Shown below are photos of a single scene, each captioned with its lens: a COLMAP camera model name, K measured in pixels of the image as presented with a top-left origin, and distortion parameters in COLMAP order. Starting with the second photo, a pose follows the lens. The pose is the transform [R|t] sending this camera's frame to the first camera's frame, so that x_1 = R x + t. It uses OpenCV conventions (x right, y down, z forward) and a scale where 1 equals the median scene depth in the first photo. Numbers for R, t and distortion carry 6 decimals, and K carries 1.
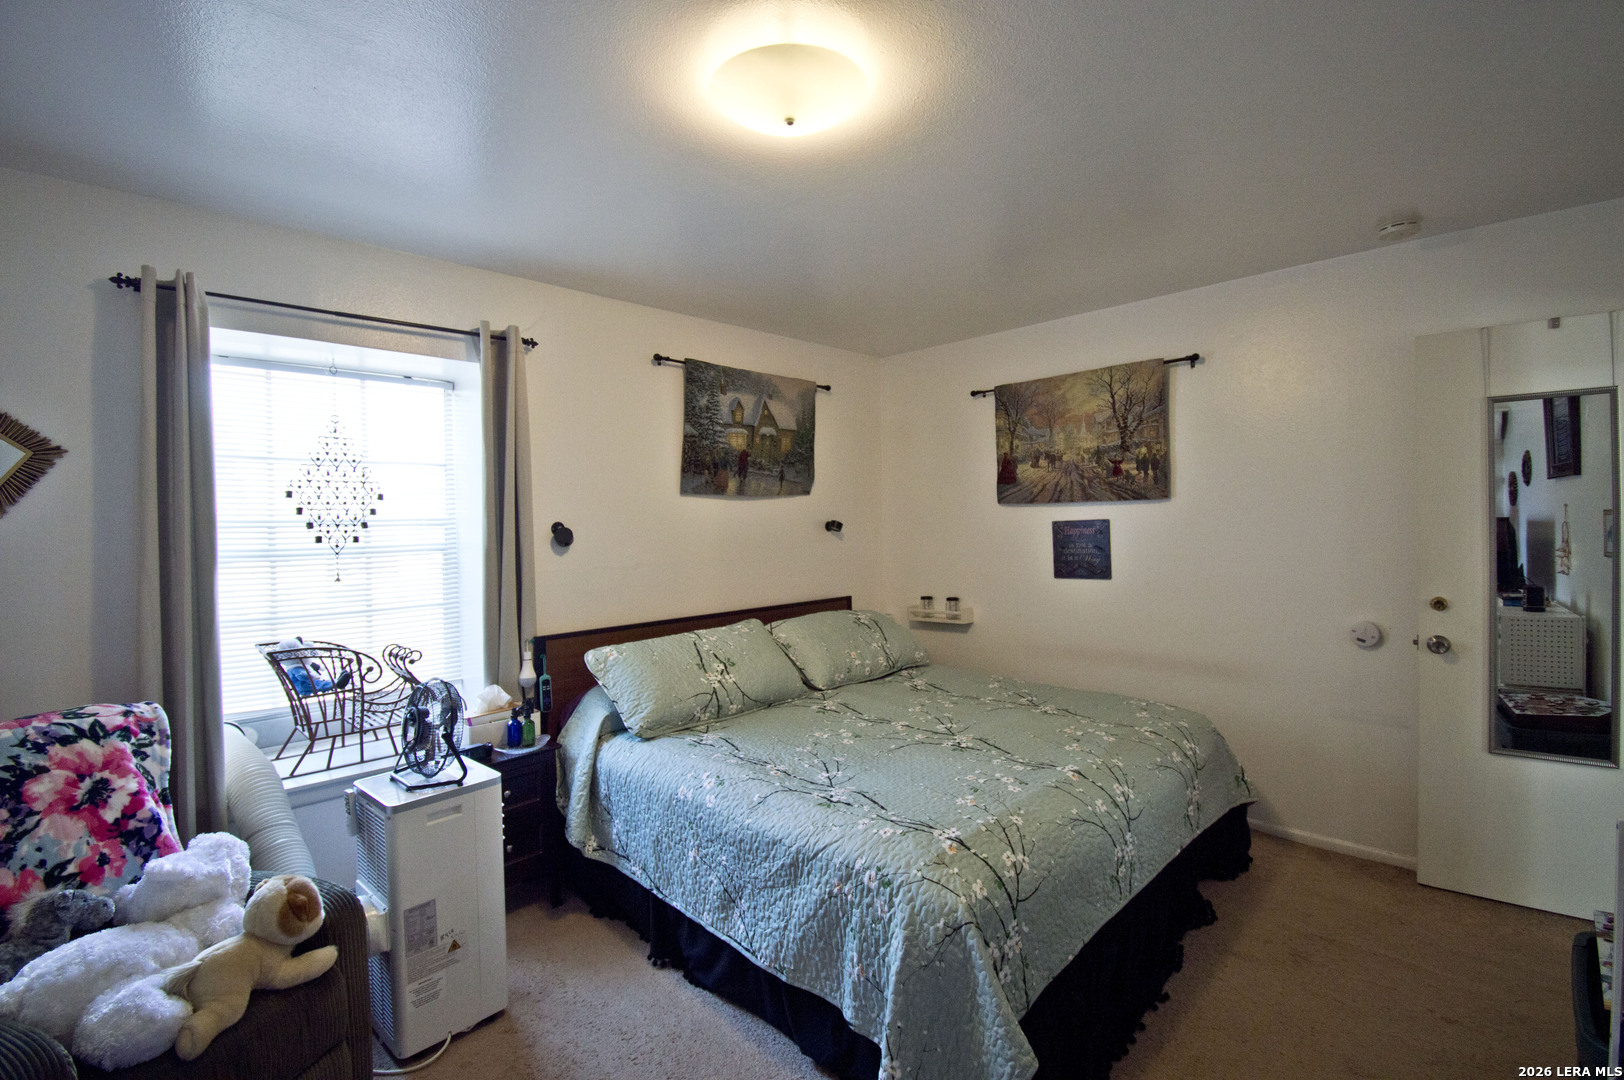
lens RADIAL K [[724.2, 0, 812.8], [0, 724.2, 530.5], [0, 0, 1]] dist [0.020392, -0.026518]
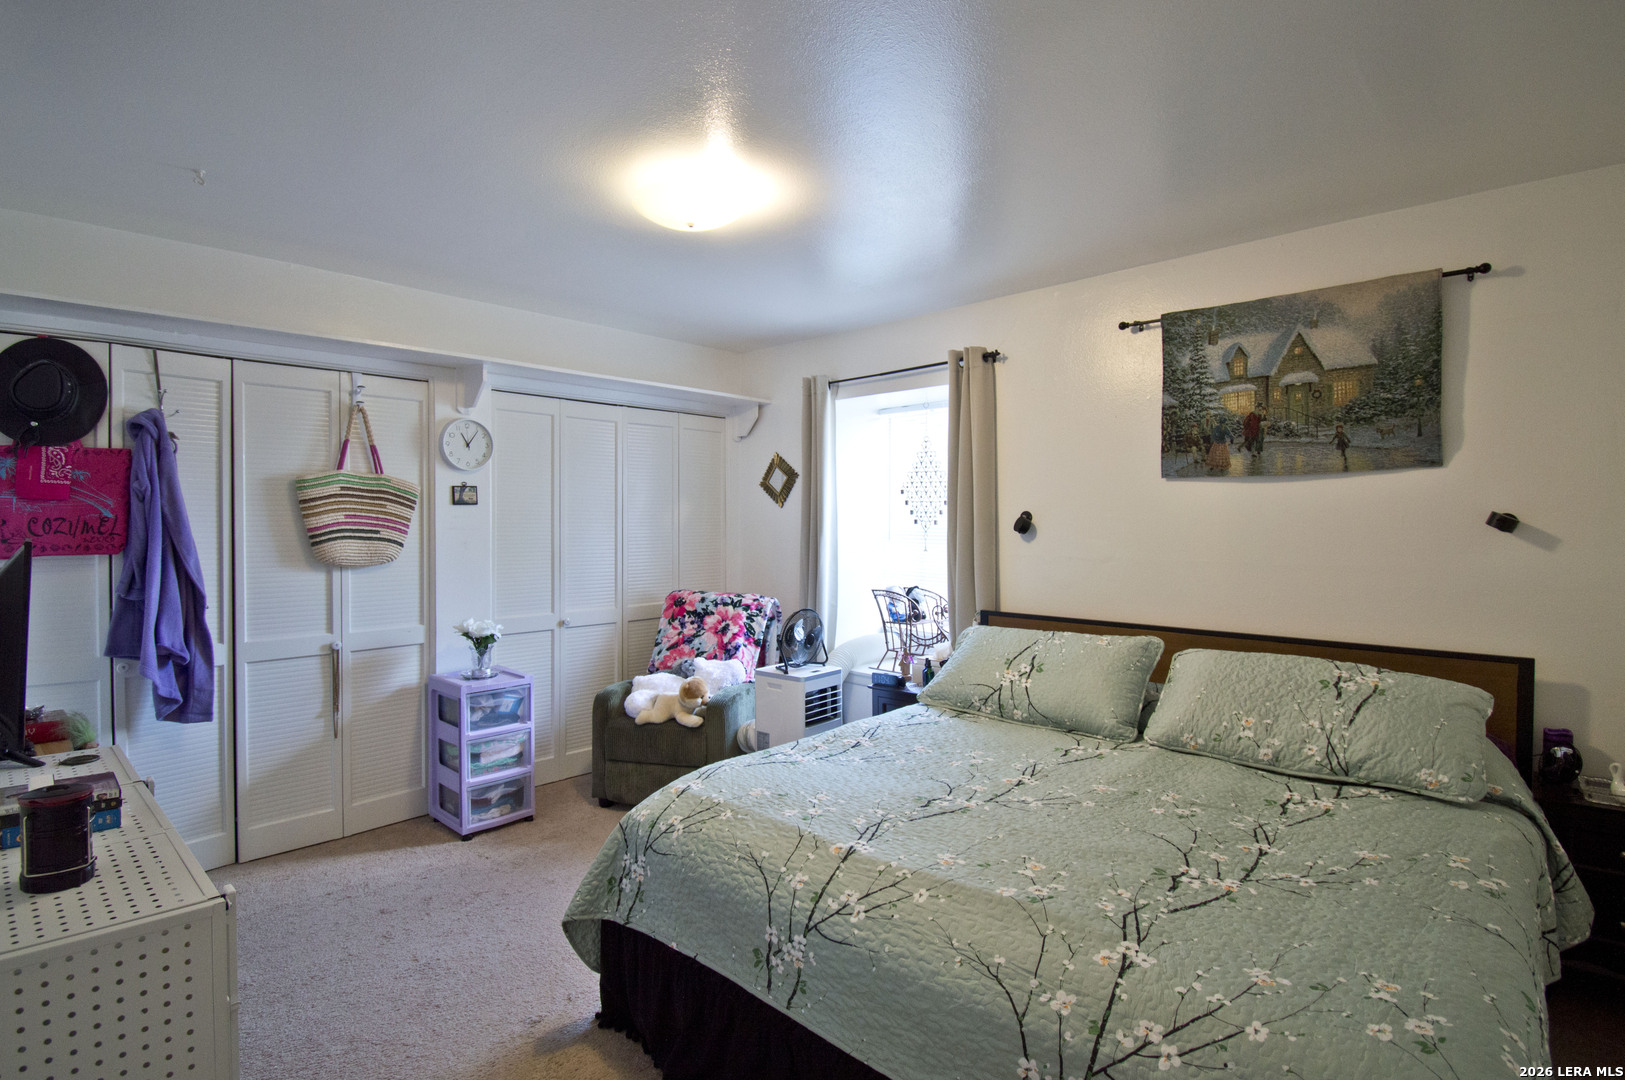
lens RADIAL K [[790.5, 0, 815.4], [0, 790.5, 531.0], [0, 0, 1]] dist [0.025386, -0.028733]
pose [[0.029757, 0.034720, -0.998954, 0.899637], [-0.011277, 0.999345, 0.034398, -0.021153], [0.999494, 0.010242, 0.030129, 0.716582]]
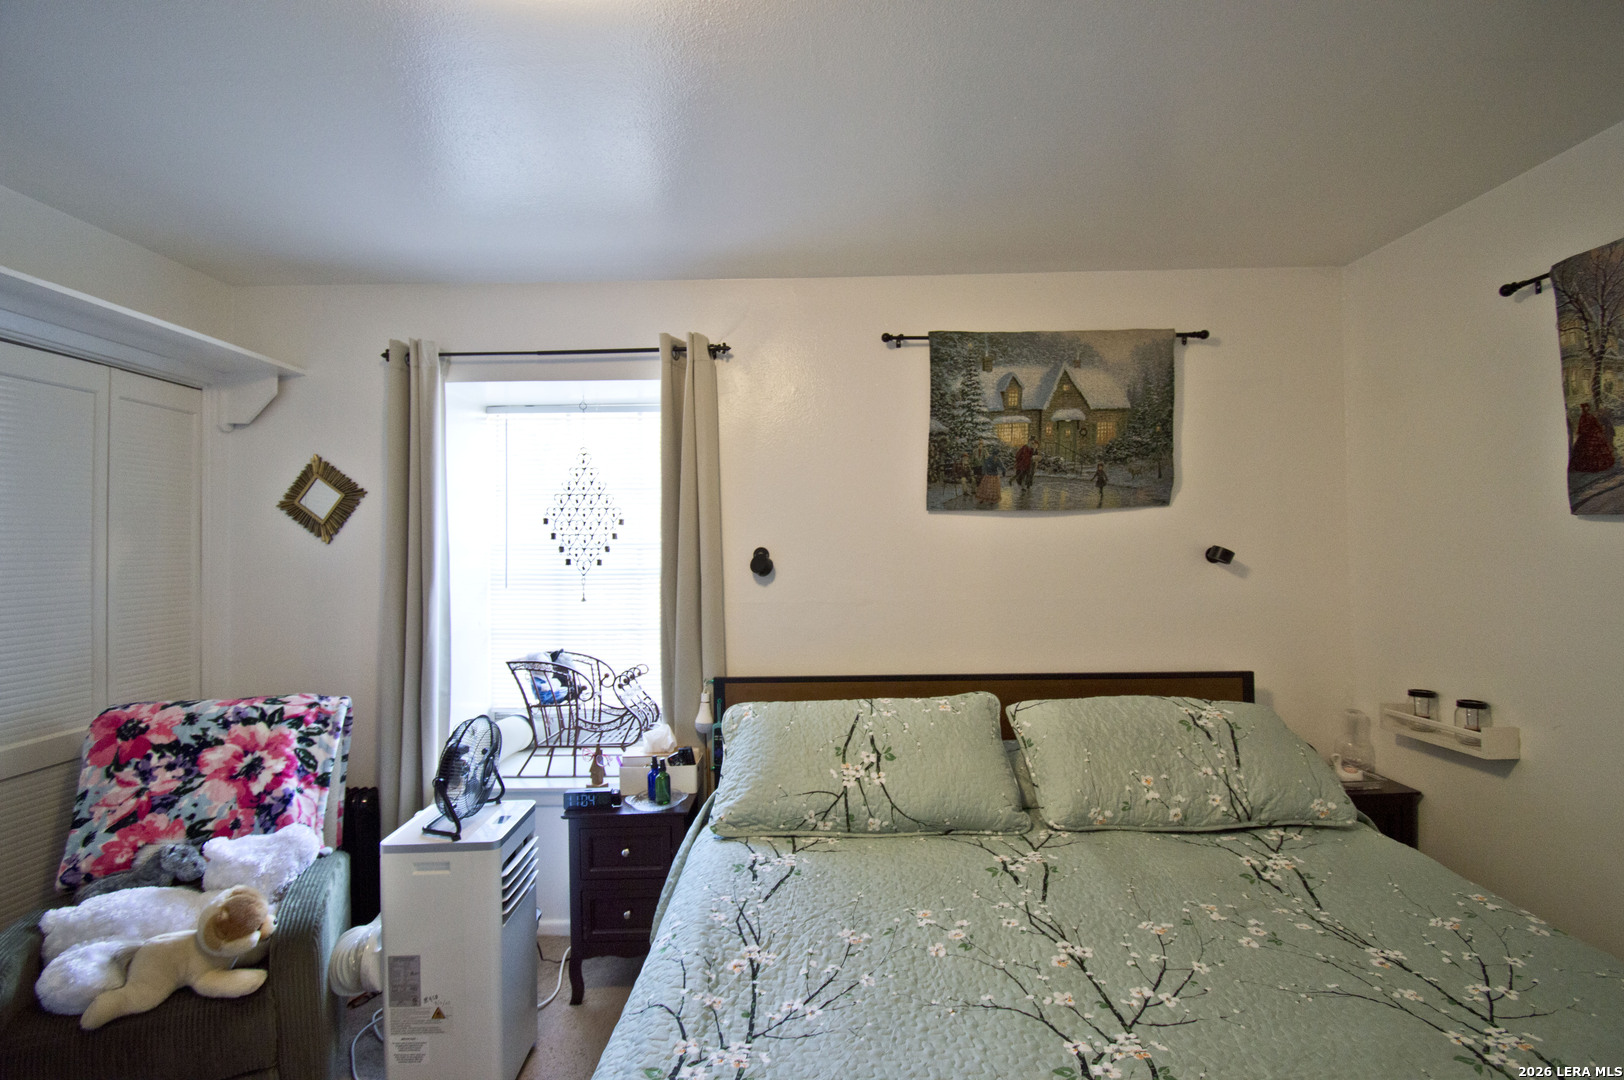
lens RADIAL K [[724.2, 0, 812.8], [0, 724.2, 530.5], [0, 0, 1]] dist [0.020392, -0.026518]
pose [[0.700189, -0.002885, -0.713951, 0.345653], [-0.009840, 0.999858, -0.013690, -0.022806], [0.713889, 0.016611, 0.700062, 0.477515]]
